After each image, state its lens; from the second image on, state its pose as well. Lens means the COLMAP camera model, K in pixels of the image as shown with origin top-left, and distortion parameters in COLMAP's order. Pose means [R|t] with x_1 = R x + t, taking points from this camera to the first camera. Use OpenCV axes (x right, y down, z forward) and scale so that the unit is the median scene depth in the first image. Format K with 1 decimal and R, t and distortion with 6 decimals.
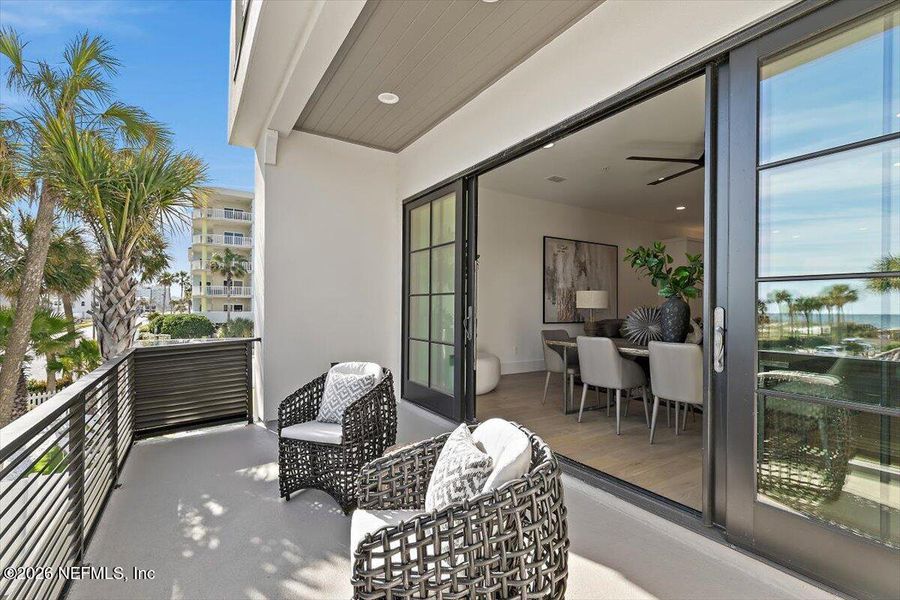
lens RADIAL K [[409.3, 0, 446.8], [0, 409.3, 304.9], [0, 0, 1]] dist [0.010169, 0.000398]
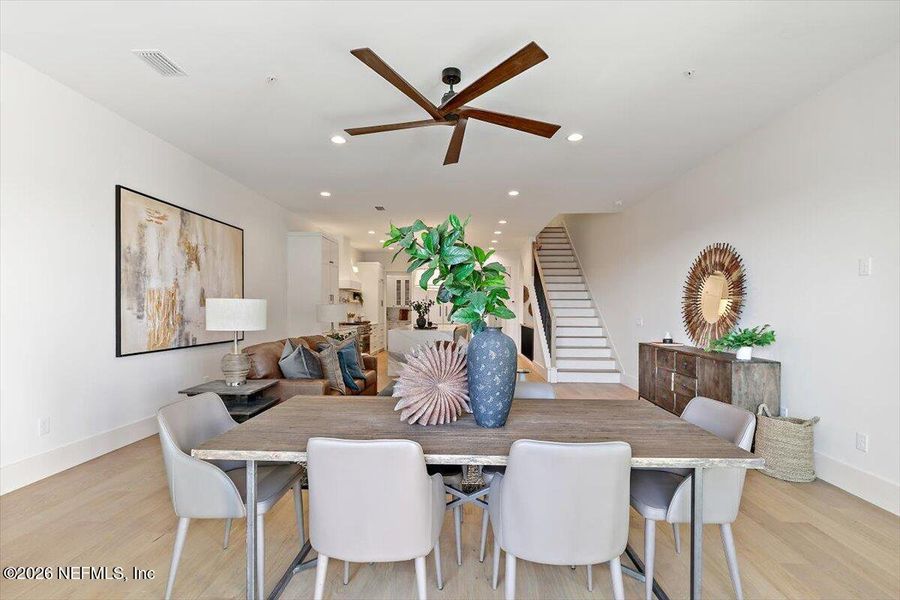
lens RADIAL K [[409.3, 0, 451.6], [0, 409.3, 312.7], [0, 0, 1]] dist [0.010169, 0.000398]
pose [[0.560705, -0.012024, 0.827928, 0.044581], [-0.008305, 0.999763, 0.020143, -0.023212], [-0.827974, -0.018170, 0.560472, 0.362072]]
